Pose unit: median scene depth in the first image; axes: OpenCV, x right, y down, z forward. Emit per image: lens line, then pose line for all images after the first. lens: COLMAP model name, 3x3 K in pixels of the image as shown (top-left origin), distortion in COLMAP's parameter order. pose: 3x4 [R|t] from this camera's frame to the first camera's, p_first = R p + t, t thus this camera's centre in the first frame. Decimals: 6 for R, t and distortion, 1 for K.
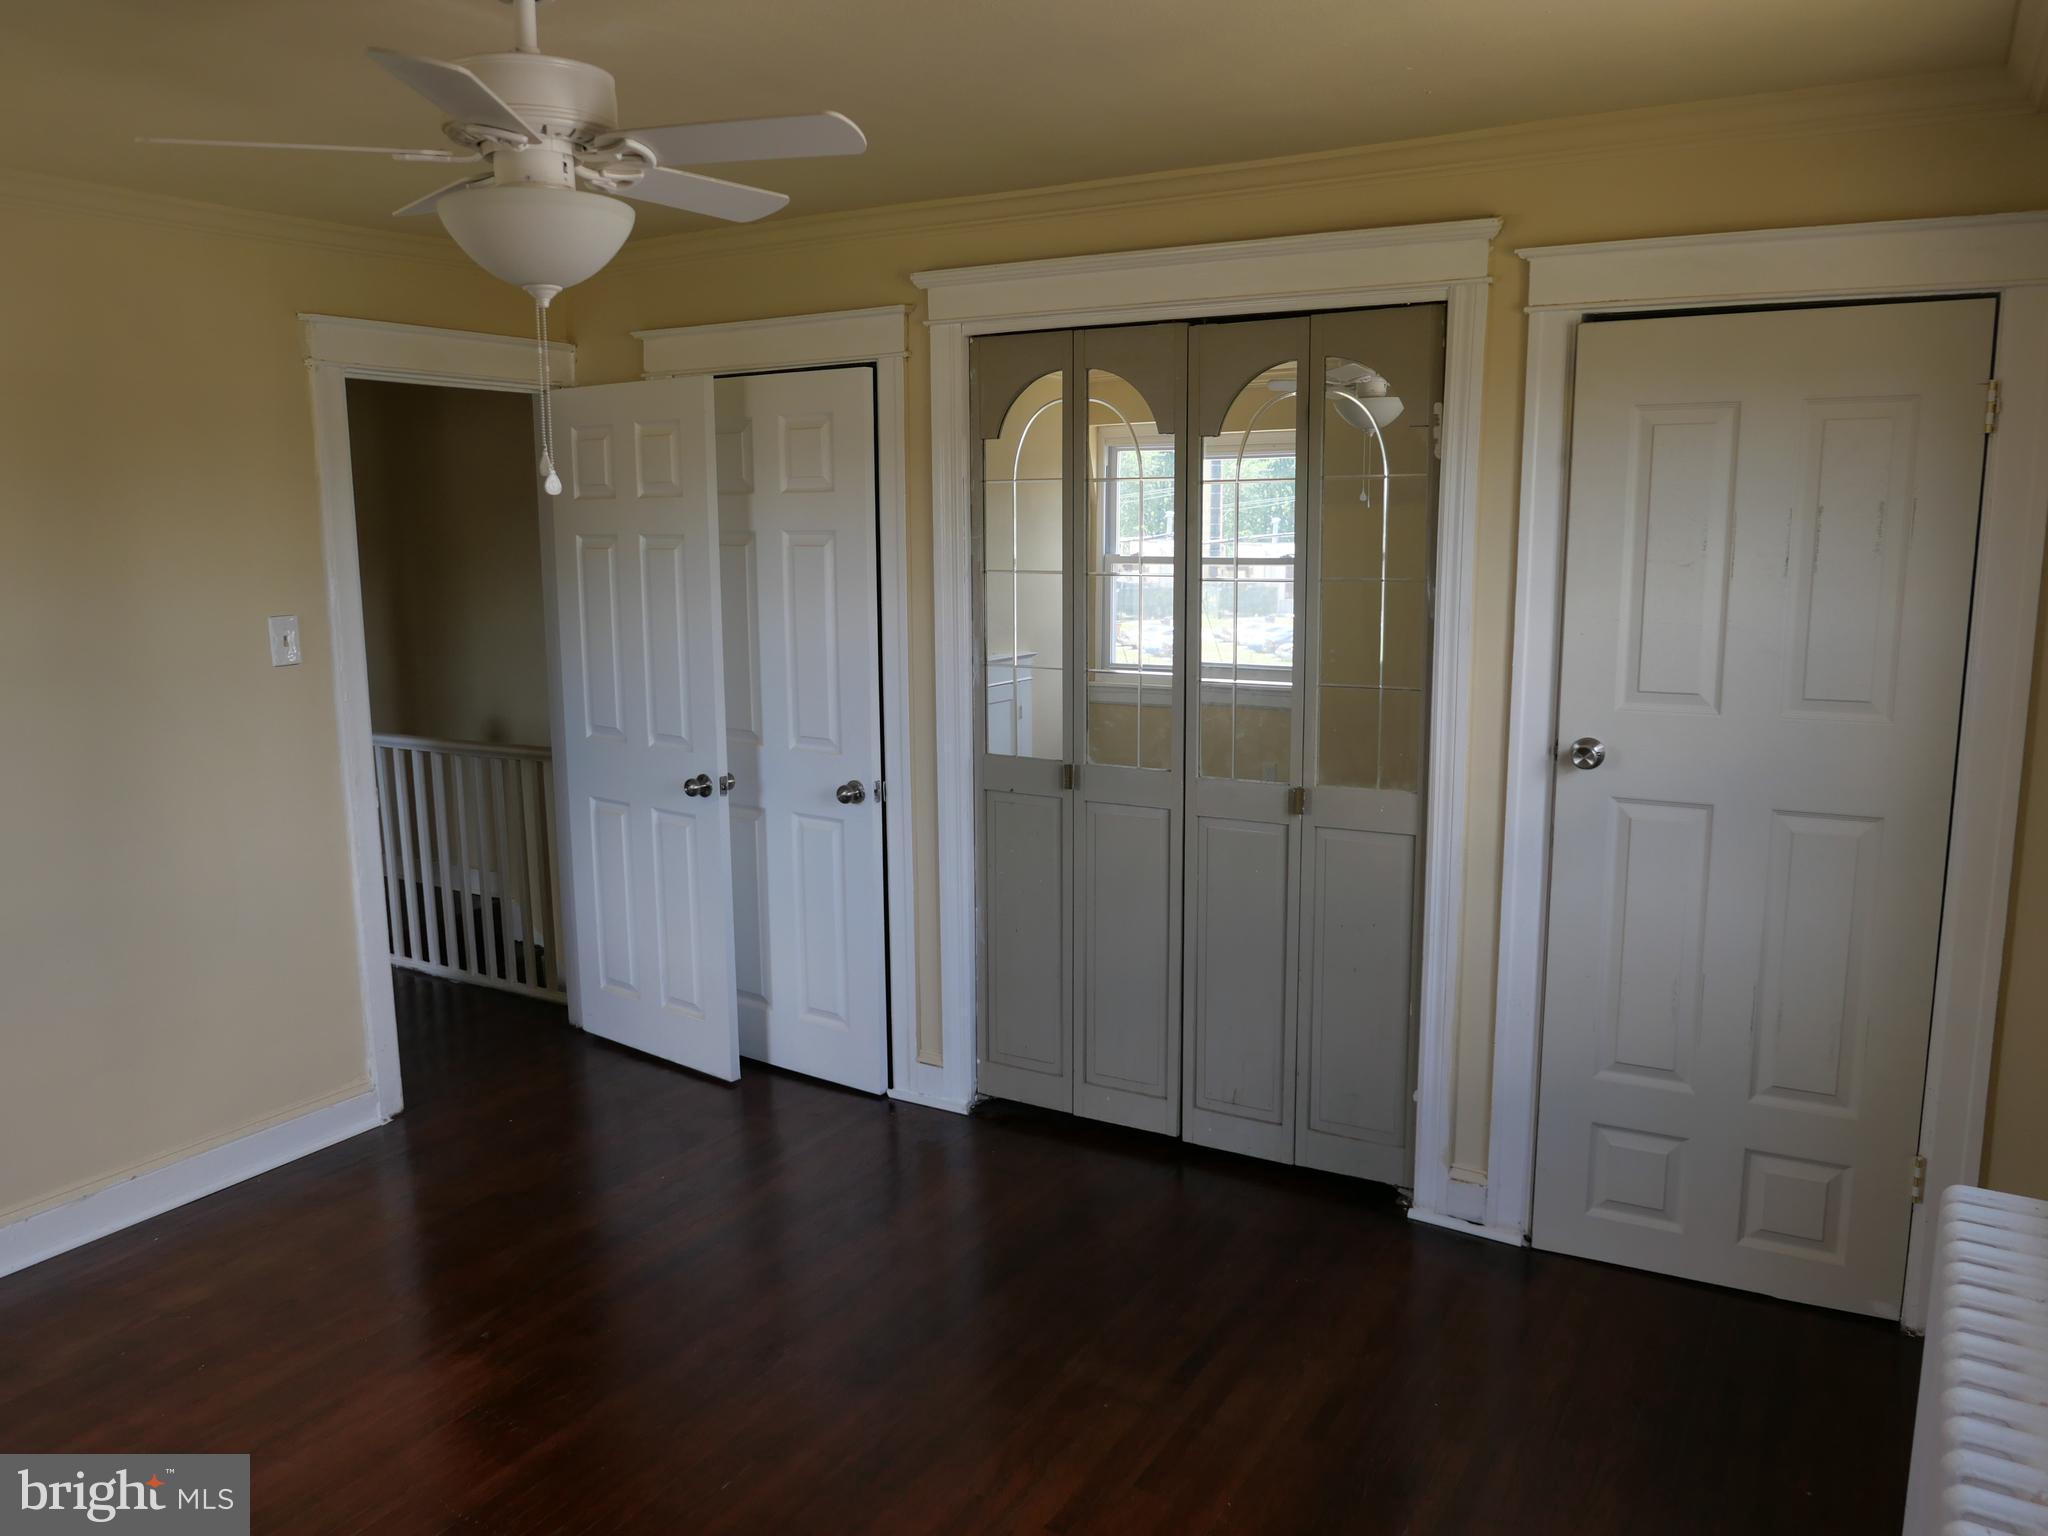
lens RADIAL K [[1453.6, 0, 1032.8], [0, 1453.6, 768.9], [0, 0, 1]] dist [-0.057948, 0.030846]
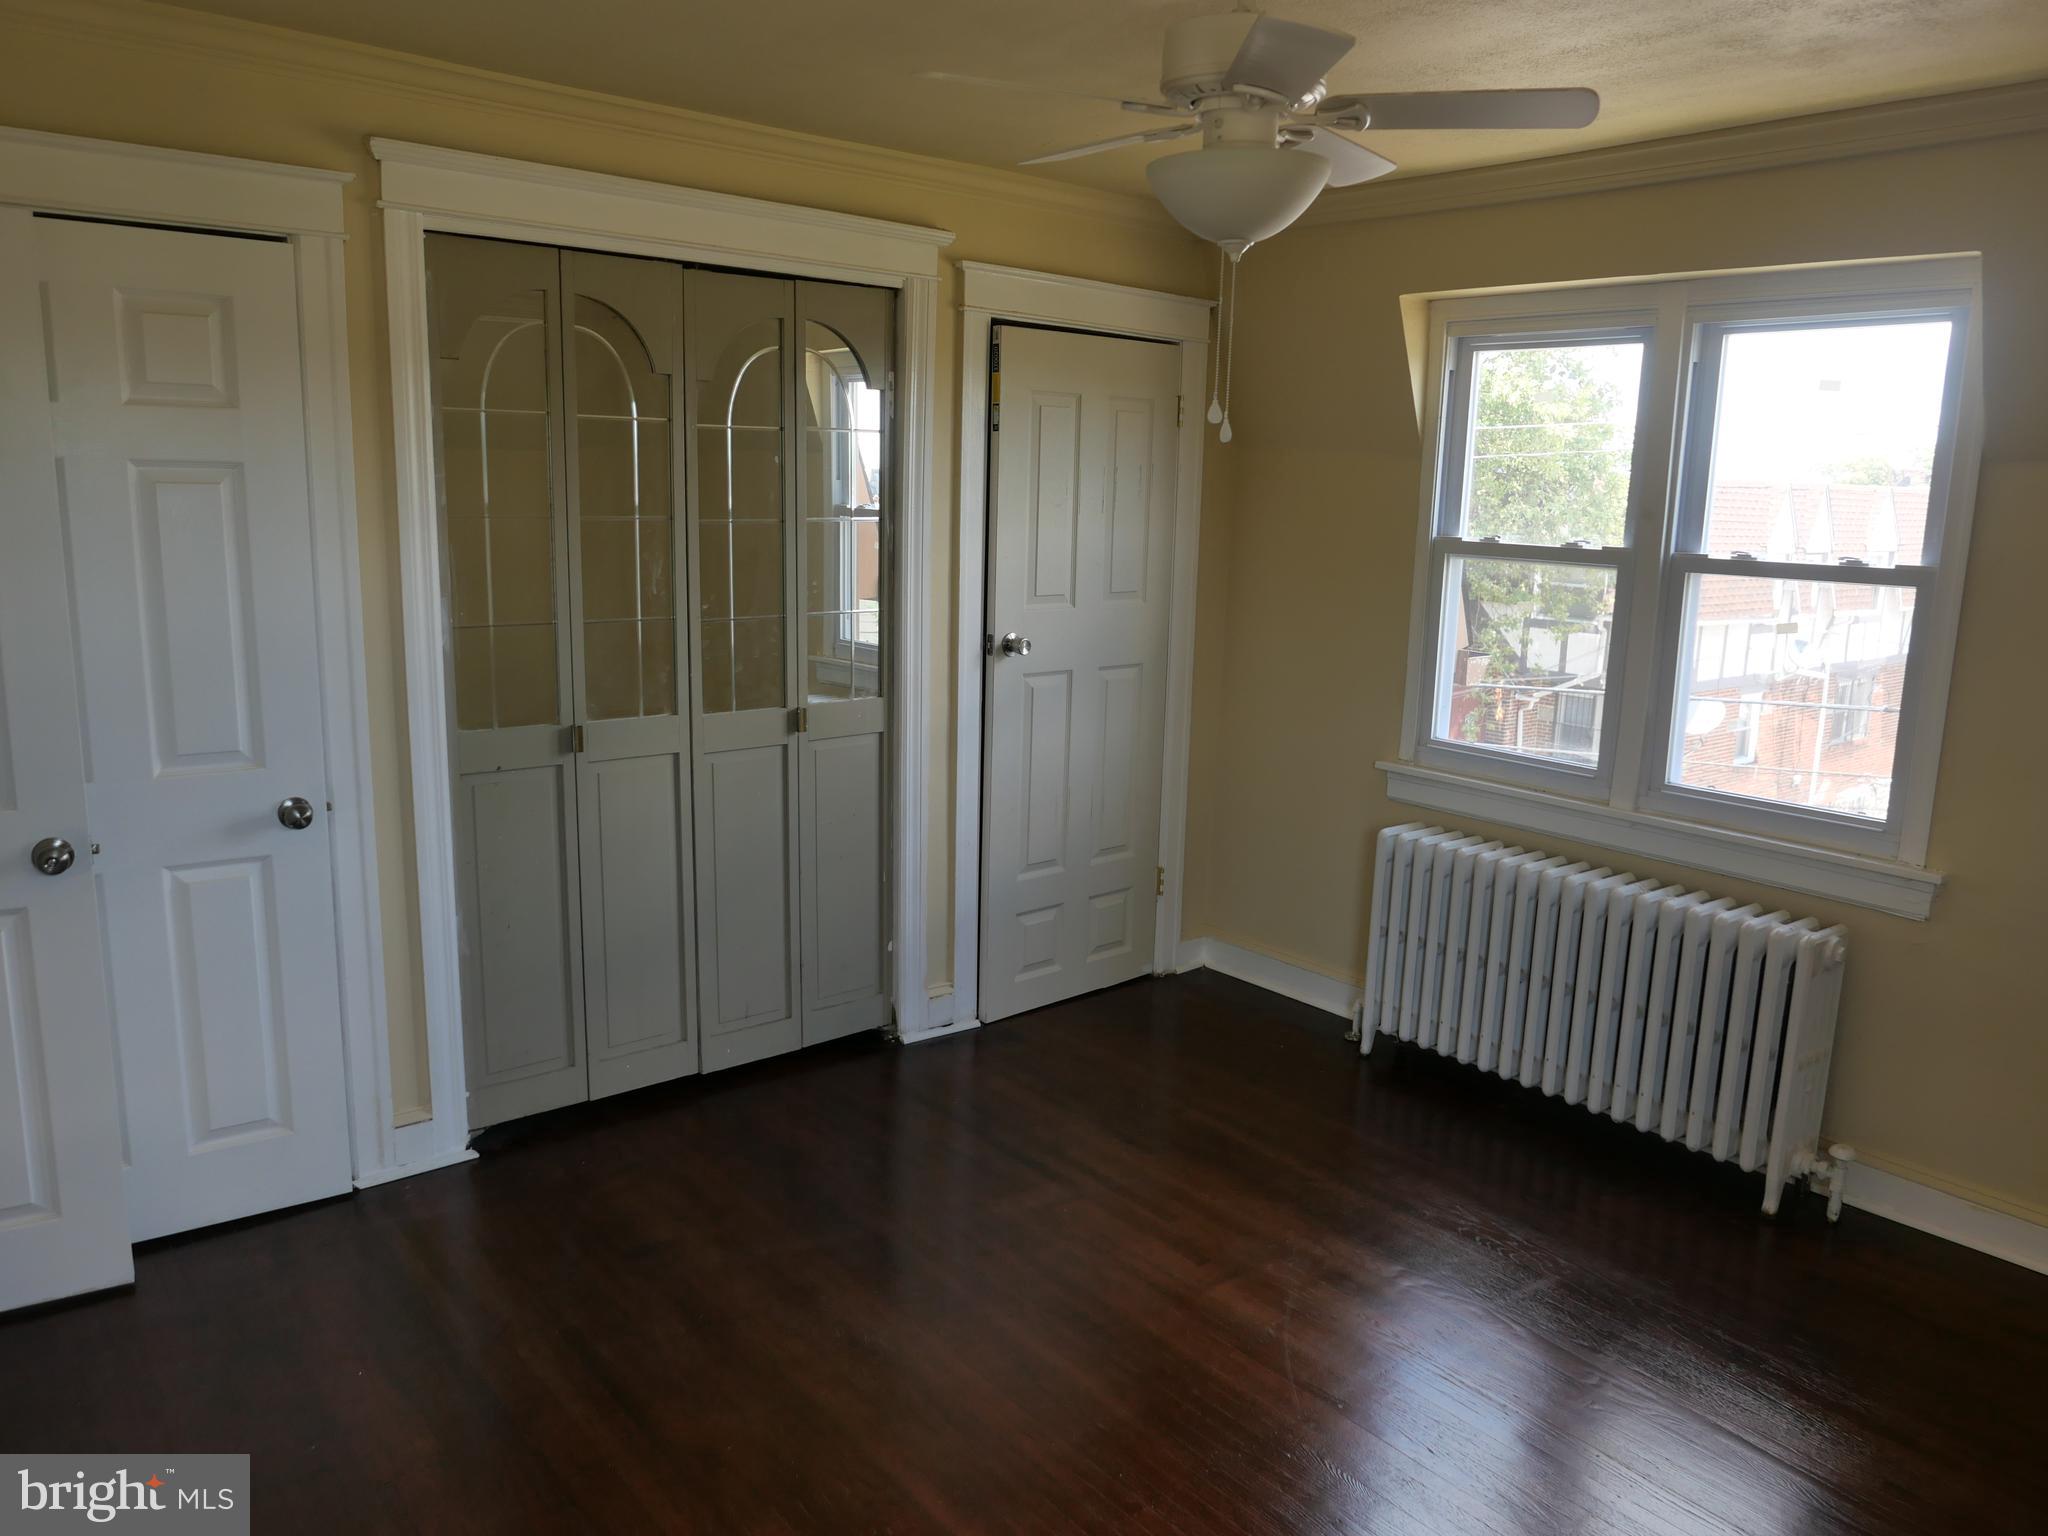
lens RADIAL K [[1454.7, 0, 1024.0], [0, 1454.7, 768.0], [0, 0, 1]] dist [-0.054599, 0.026760]
pose [[0.344897, -0.170182, 0.923084, -0.767121], [0.126107, 0.982912, 0.134094, -0.067527], [-0.930131, 0.070159, 0.360464, 0.429388]]
